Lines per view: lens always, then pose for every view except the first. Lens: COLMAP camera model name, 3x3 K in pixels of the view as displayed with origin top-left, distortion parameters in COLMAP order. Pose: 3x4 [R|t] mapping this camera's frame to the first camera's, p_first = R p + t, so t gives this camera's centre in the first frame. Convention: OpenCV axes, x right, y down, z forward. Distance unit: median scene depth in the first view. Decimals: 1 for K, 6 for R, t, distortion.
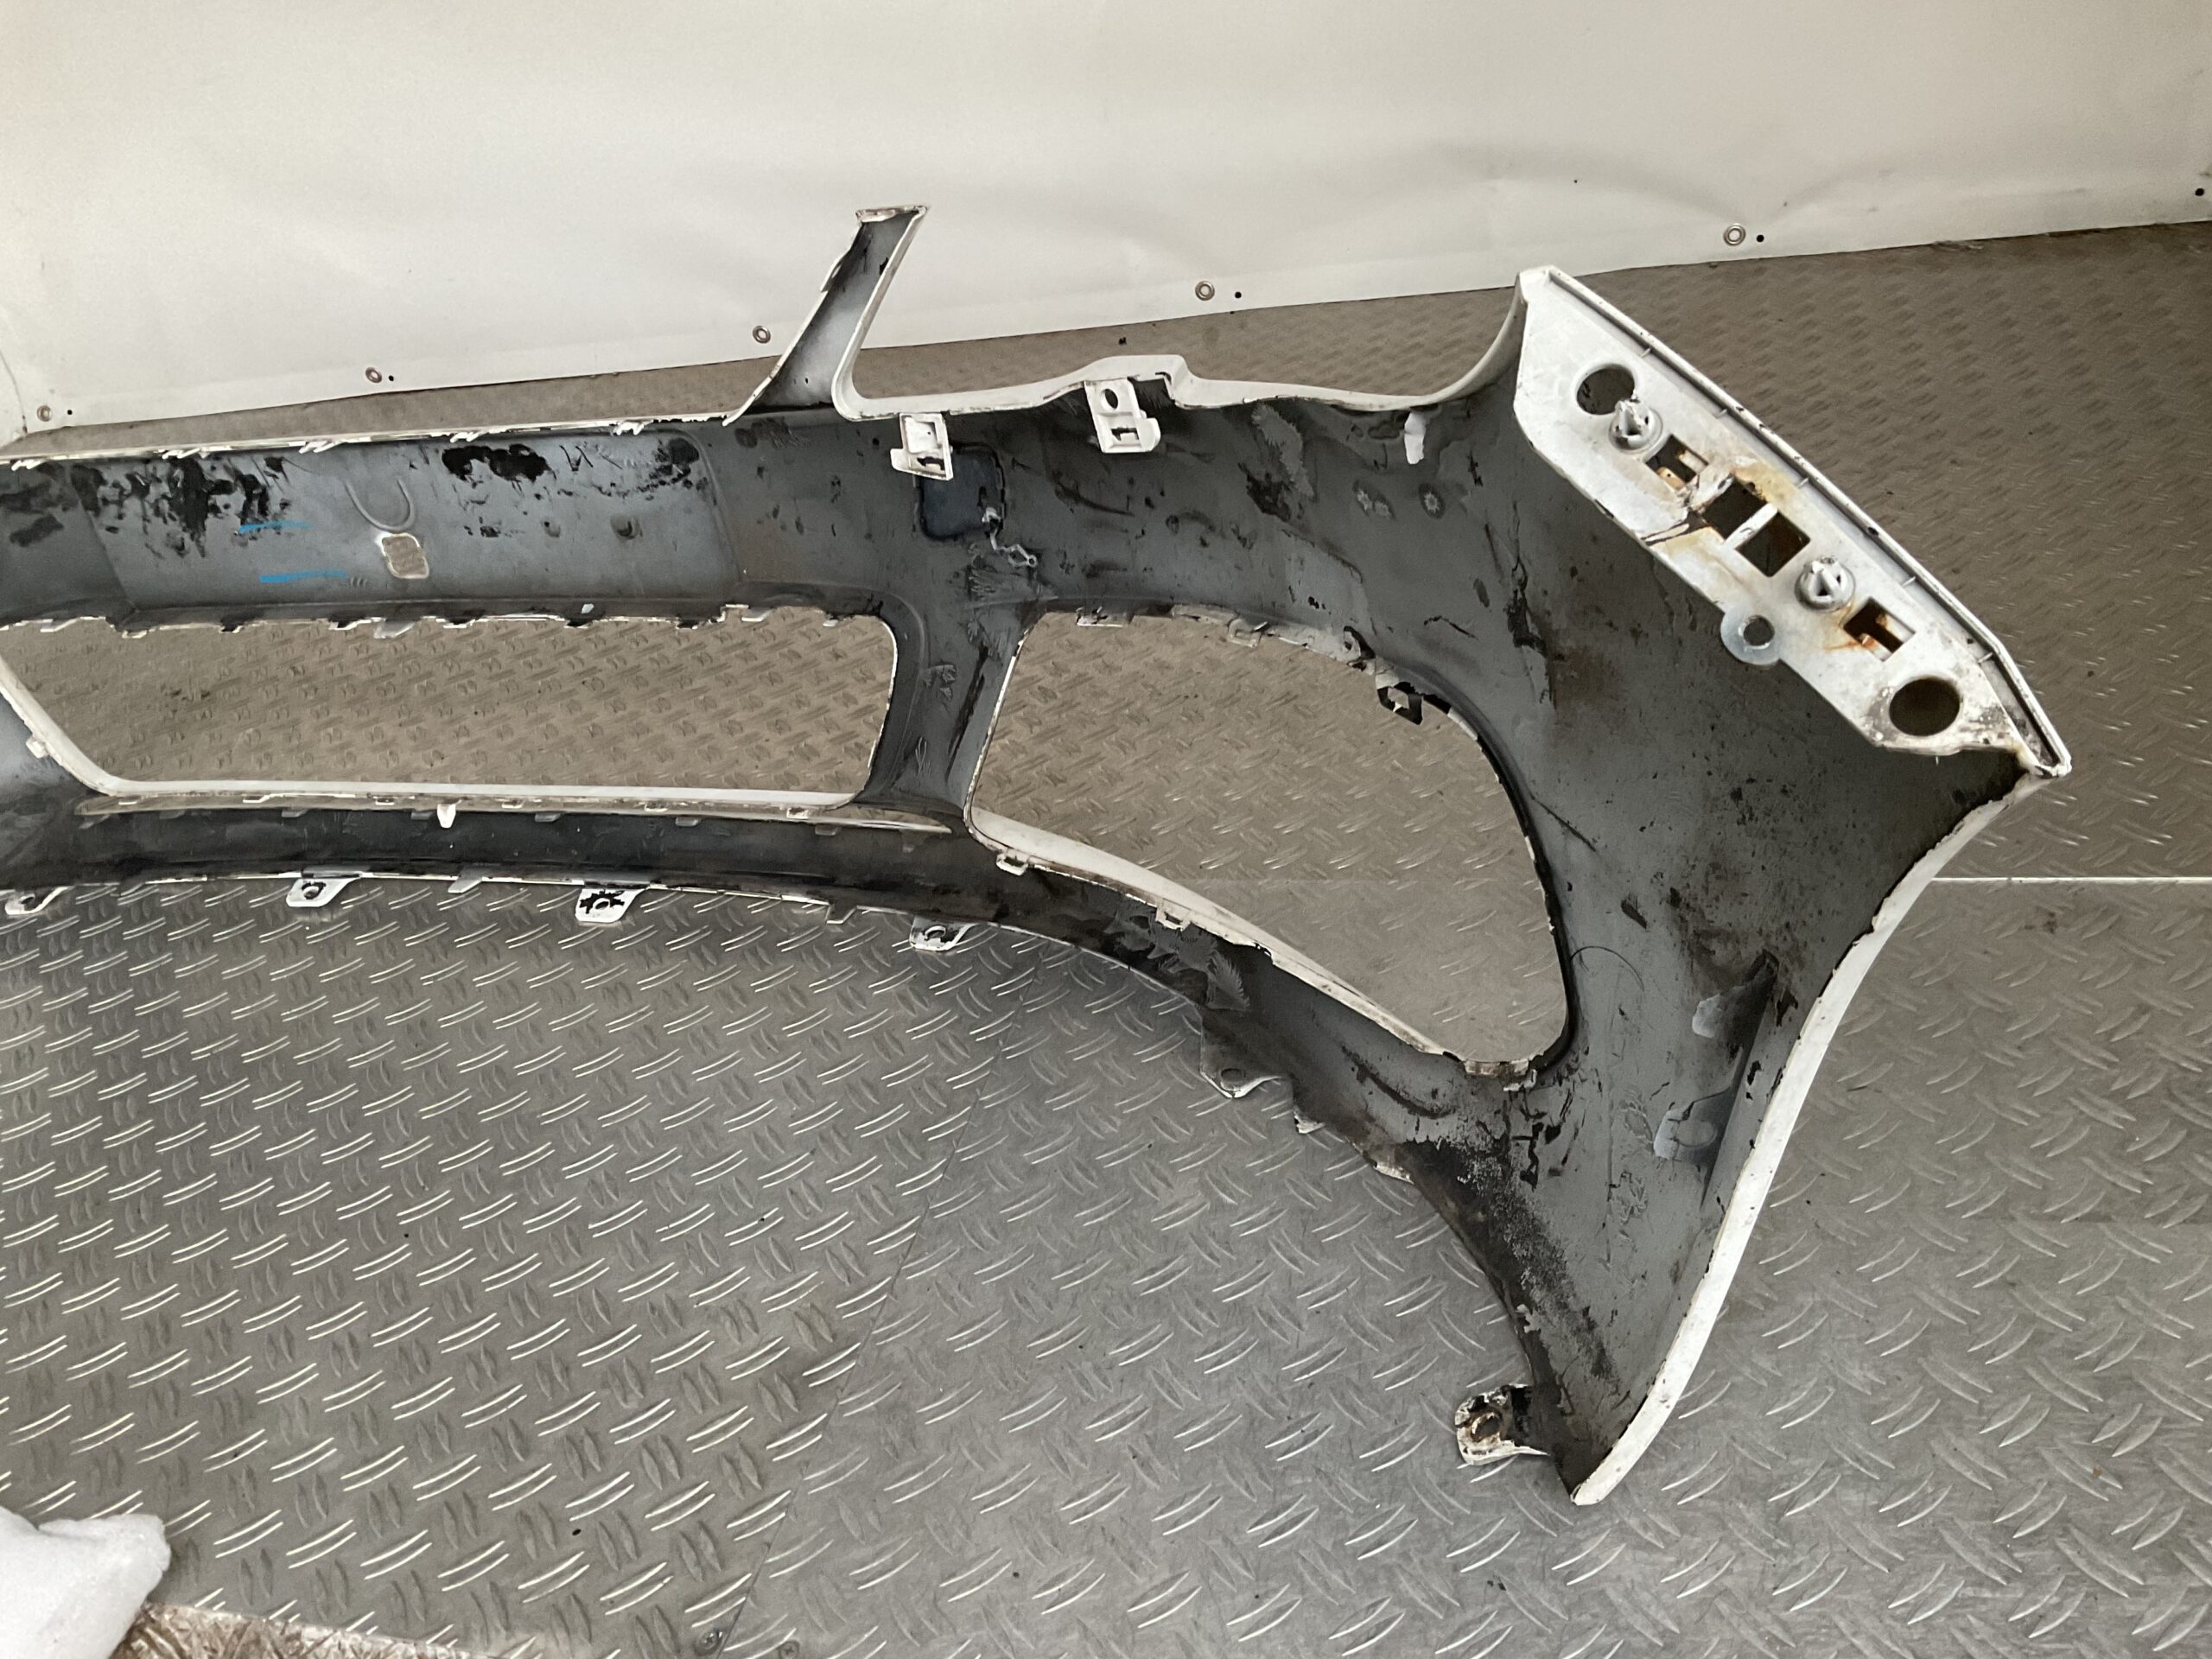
lens RADIAL K [[1871.0, 0, 1106.0], [0, 1871.0, 829.5], [0, 0, 1]] dist [0.013779, 0.010600]
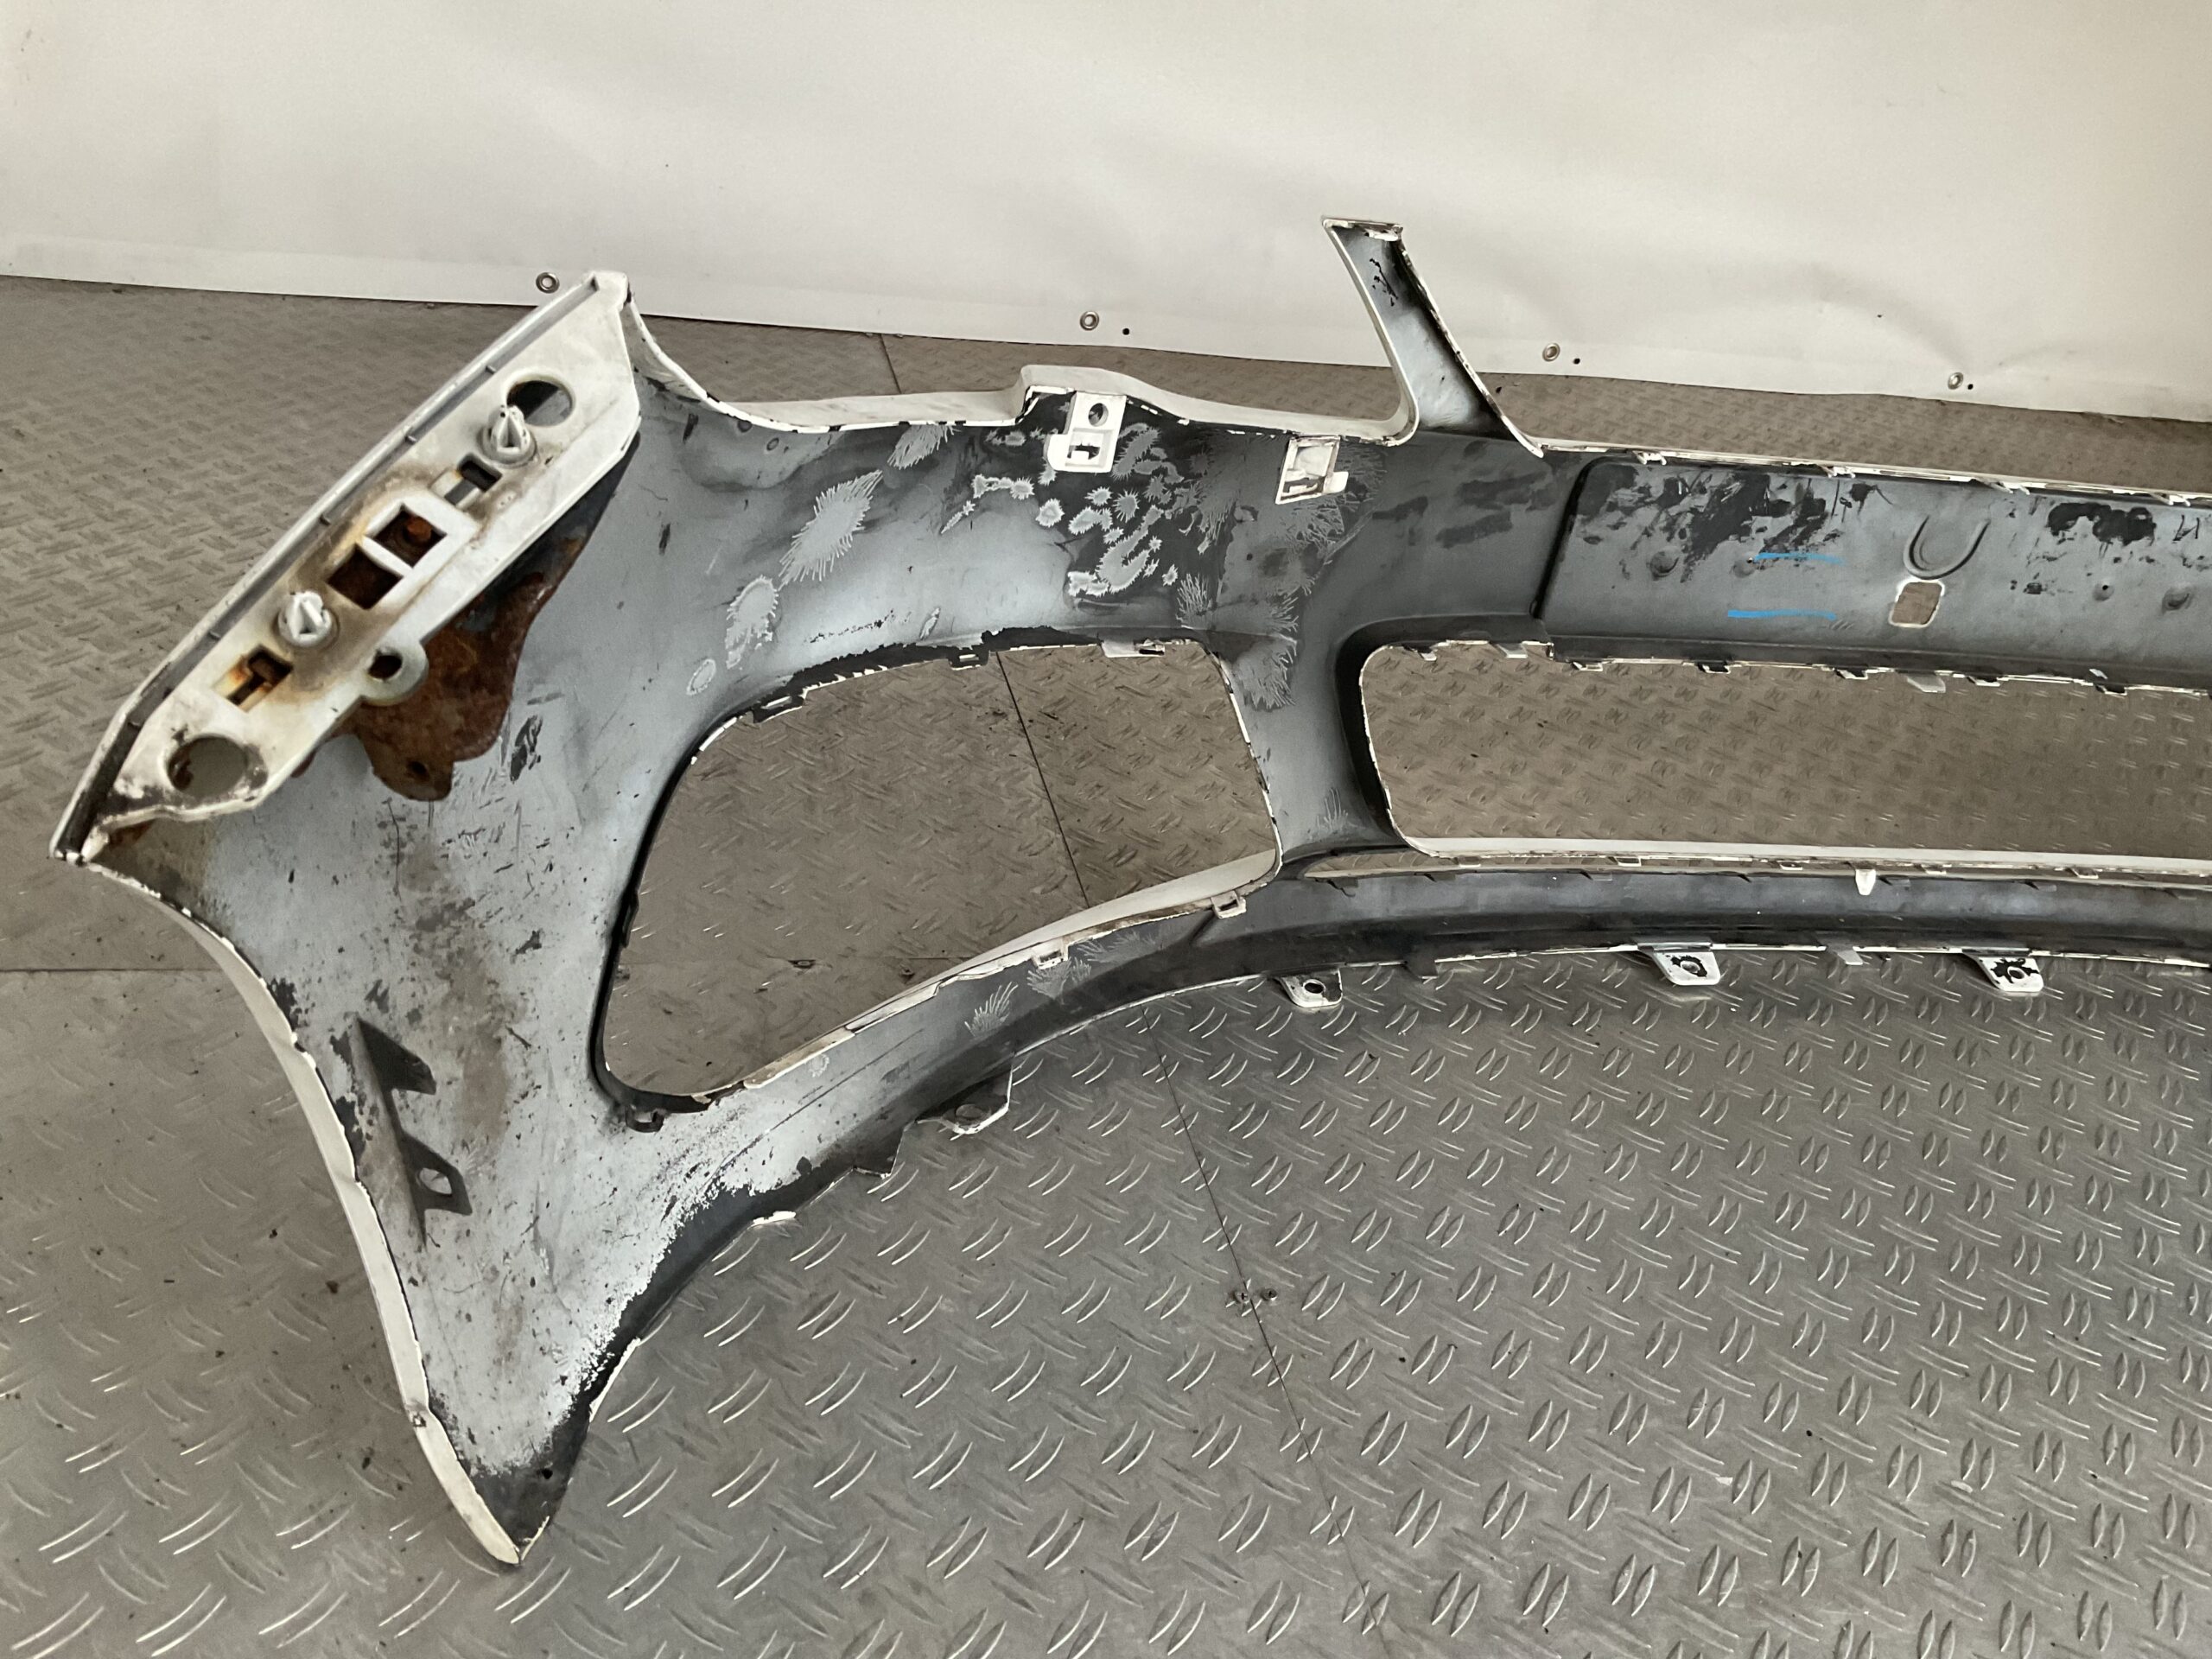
lens RADIAL K [[1870.1, 0, 1106.0], [0, 1870.1, 829.5], [0, 0, 1]] dist [0.000052, -0.004023]
pose [[0.838707, 0.007820, 0.544526, -1.144714], [-0.006954, 0.999969, -0.003649, -0.026814], [-0.544538, -0.000726, 0.838736, 0.420936]]
